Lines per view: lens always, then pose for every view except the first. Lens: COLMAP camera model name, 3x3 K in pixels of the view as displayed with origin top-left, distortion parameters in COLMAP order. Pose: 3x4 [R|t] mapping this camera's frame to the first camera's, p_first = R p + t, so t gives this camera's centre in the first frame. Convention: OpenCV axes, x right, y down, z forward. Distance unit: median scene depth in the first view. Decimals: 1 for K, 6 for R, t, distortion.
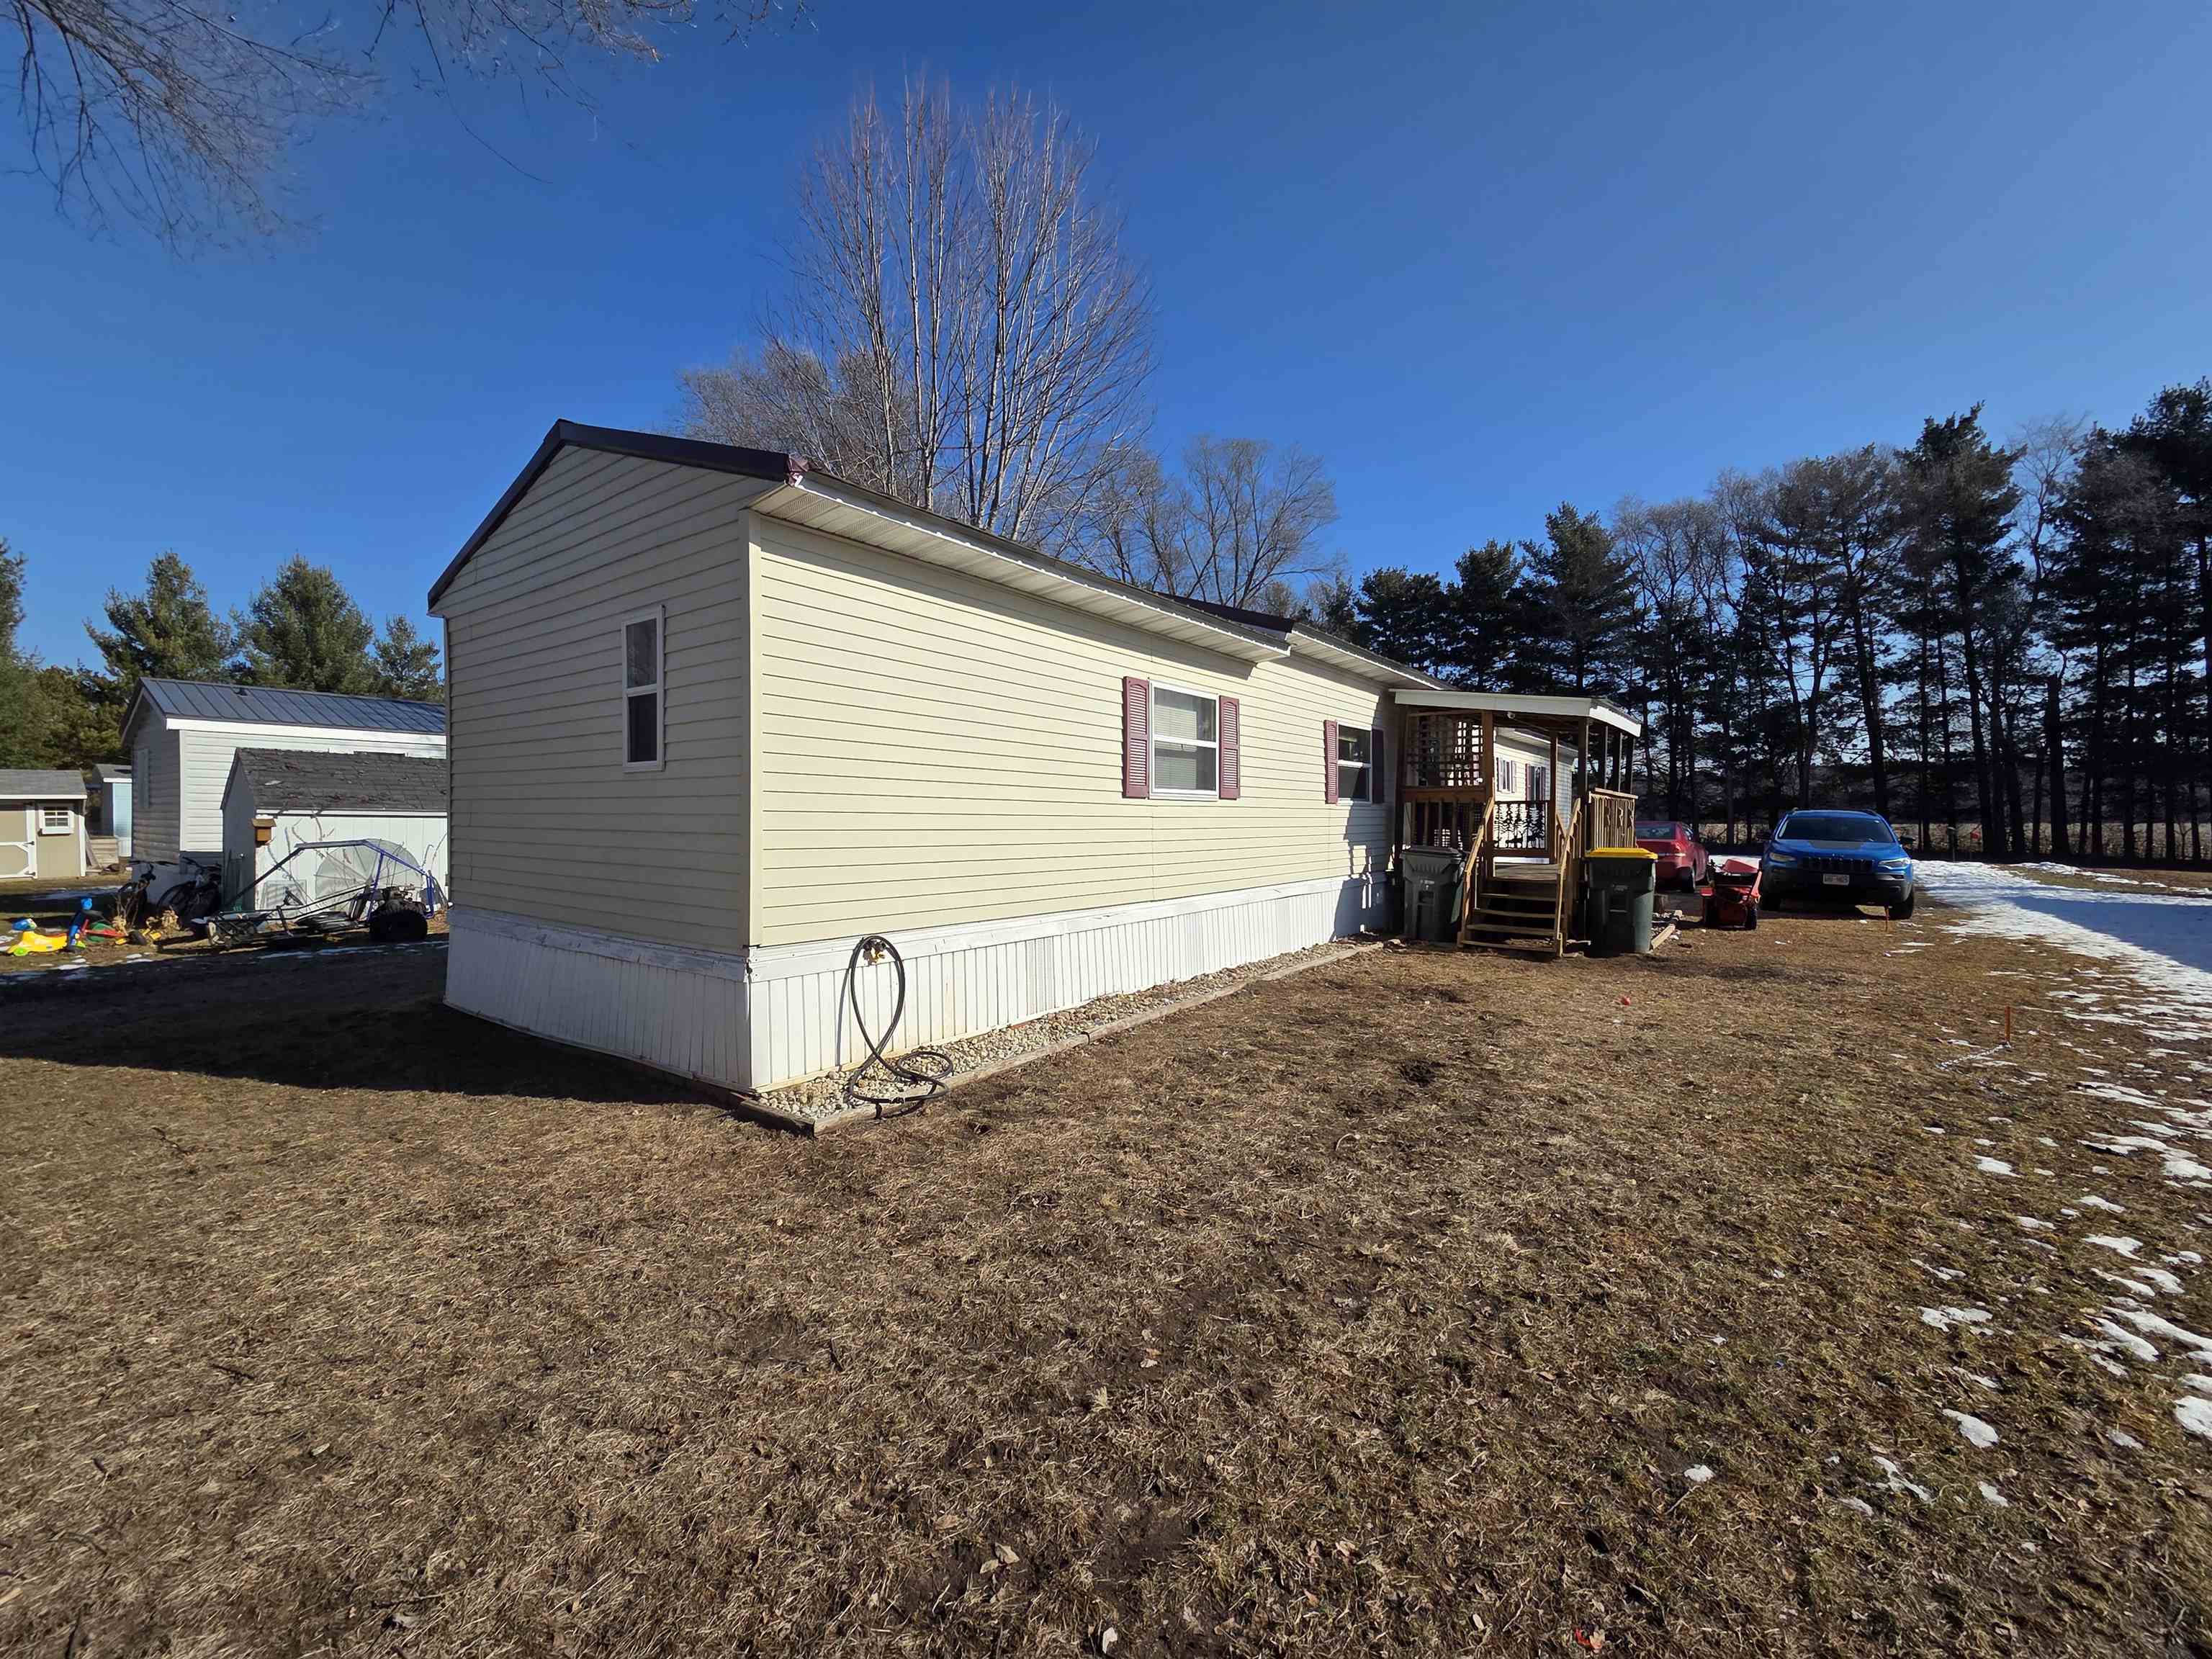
lens RADIAL K [[889.1, 0, 1105.6], [0, 889.1, 822.3], [0, 0, 1]] dist [0.000212, 0.000415]
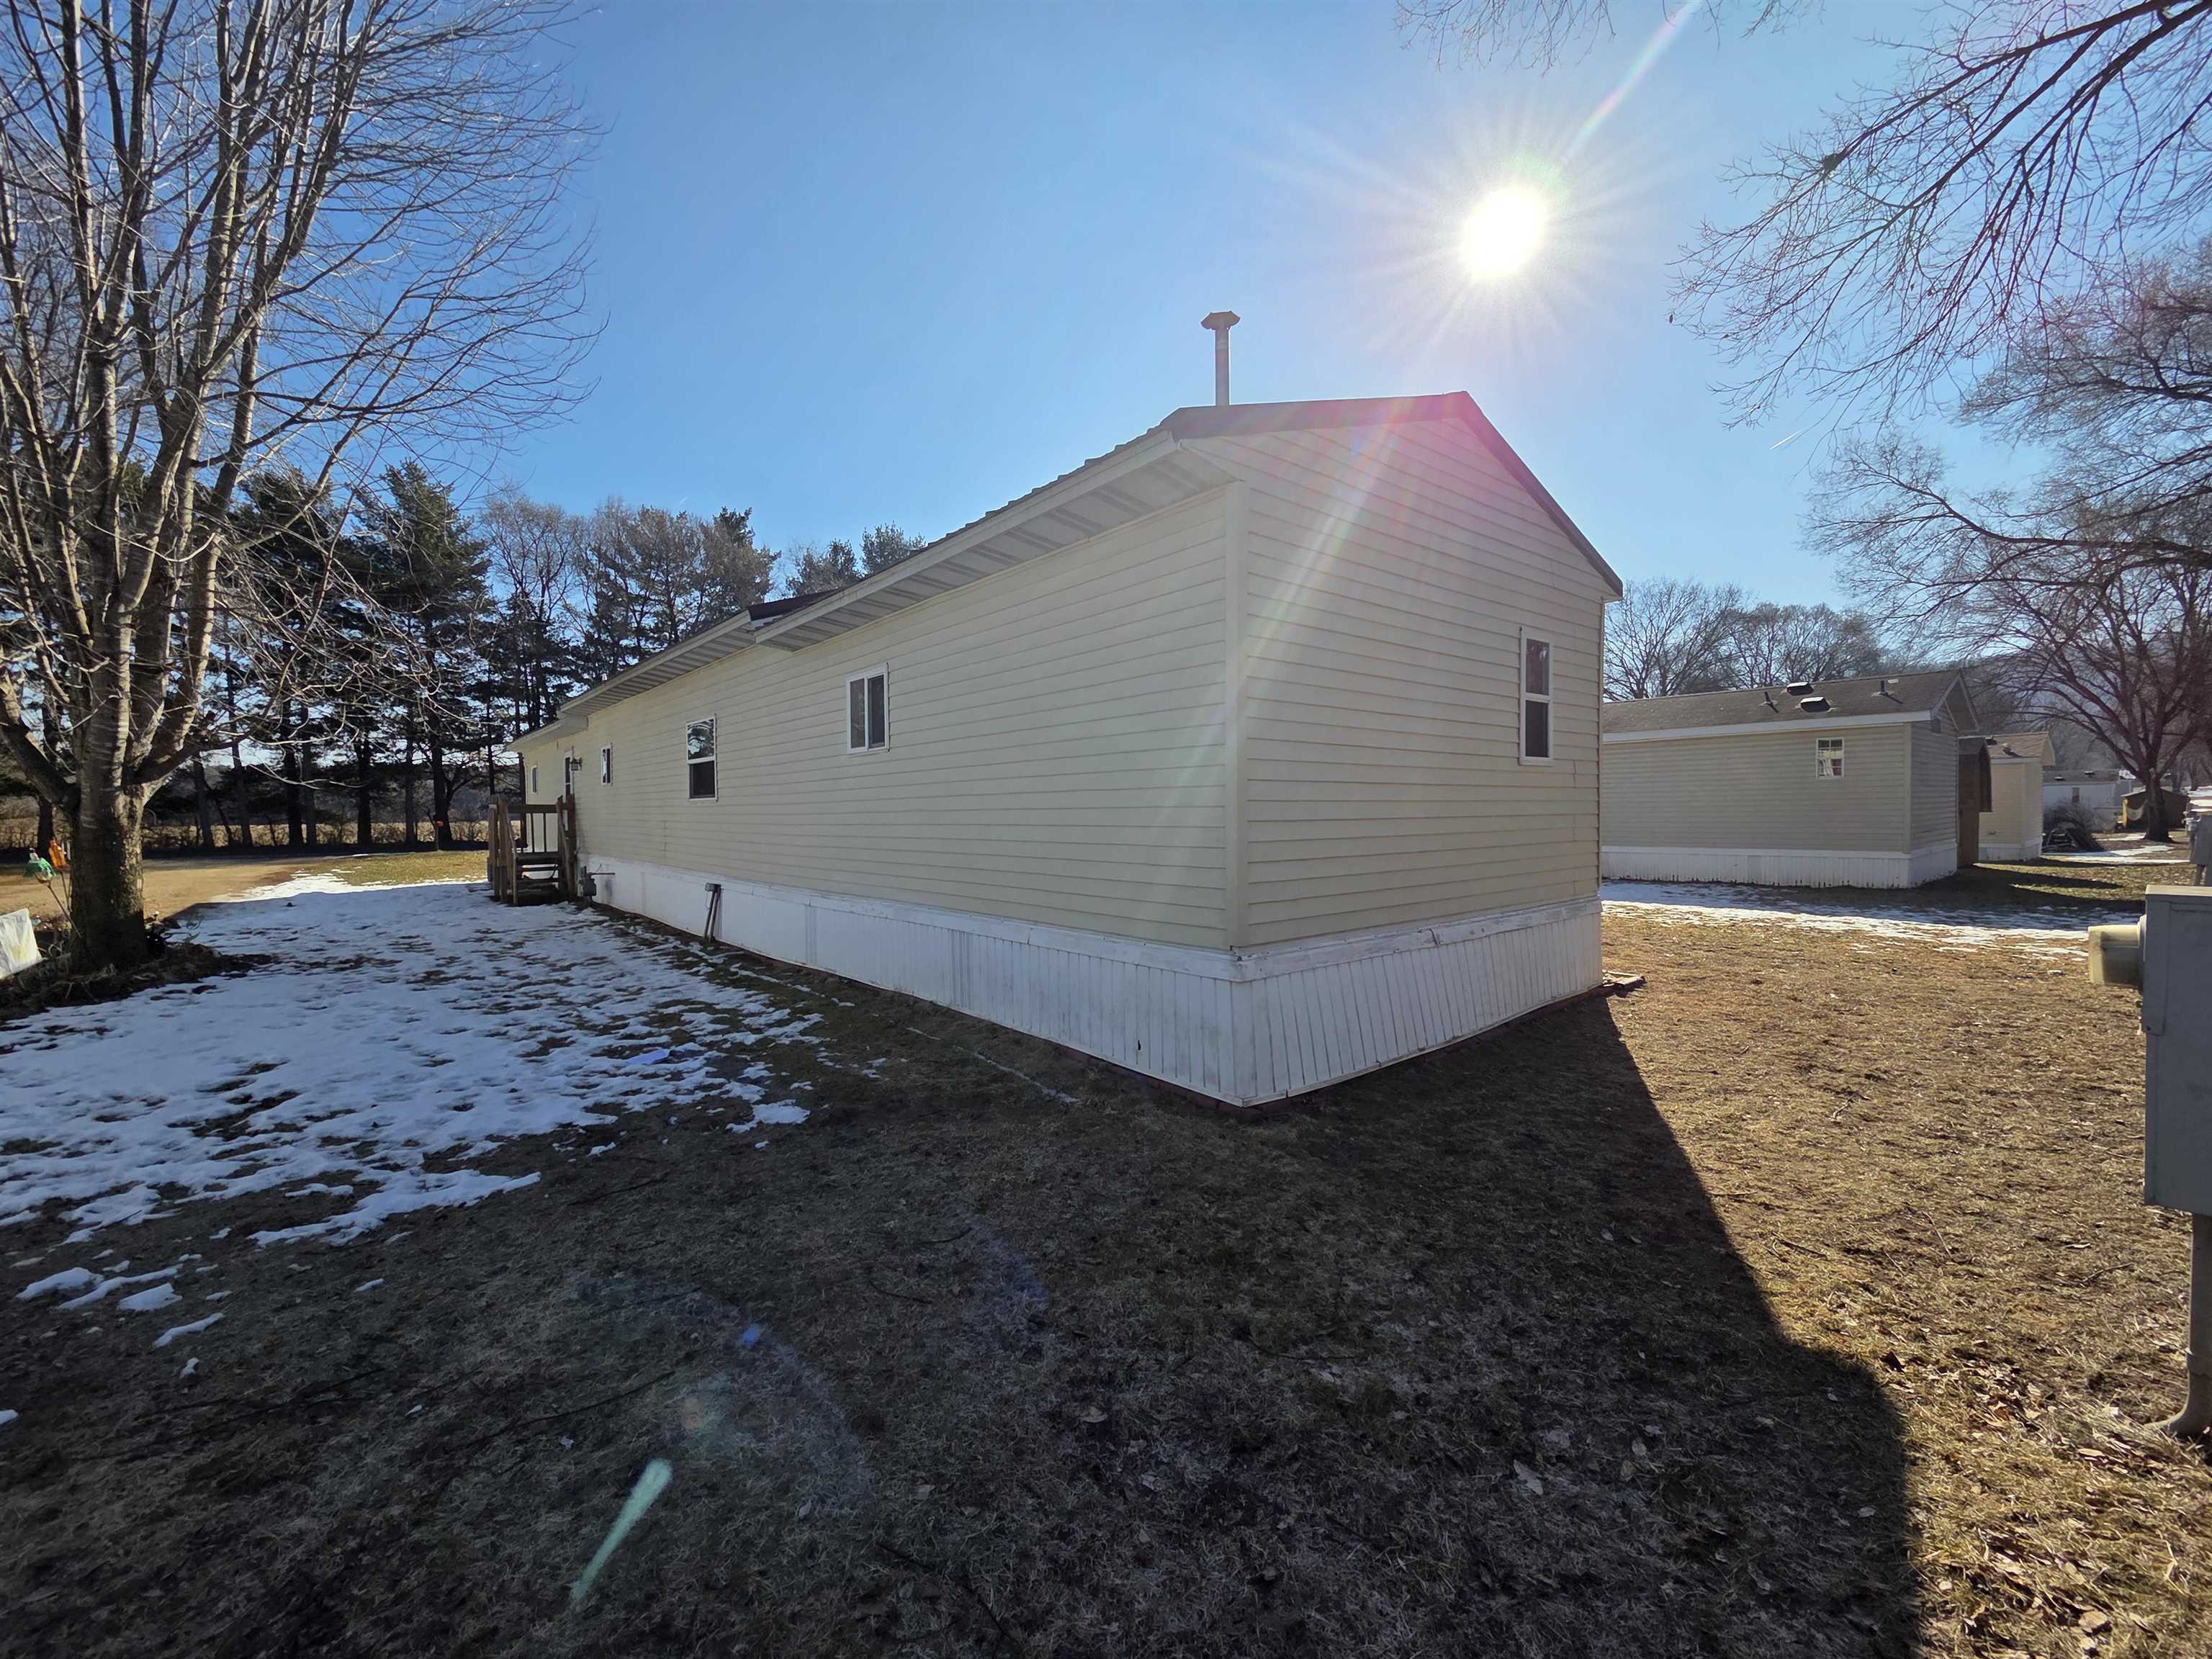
lens RADIAL K [[889.1, 0, 1102.9], [0, 889.1, 824.5], [0, 0, 1]] dist [0.000212, 0.000415]
pose [[0.244735, -0.023273, 0.969311, -0.219333], [0.018800, 0.999638, 0.019254, -0.001148], [-0.969408, 0.013511, 0.245084, 0.151077]]
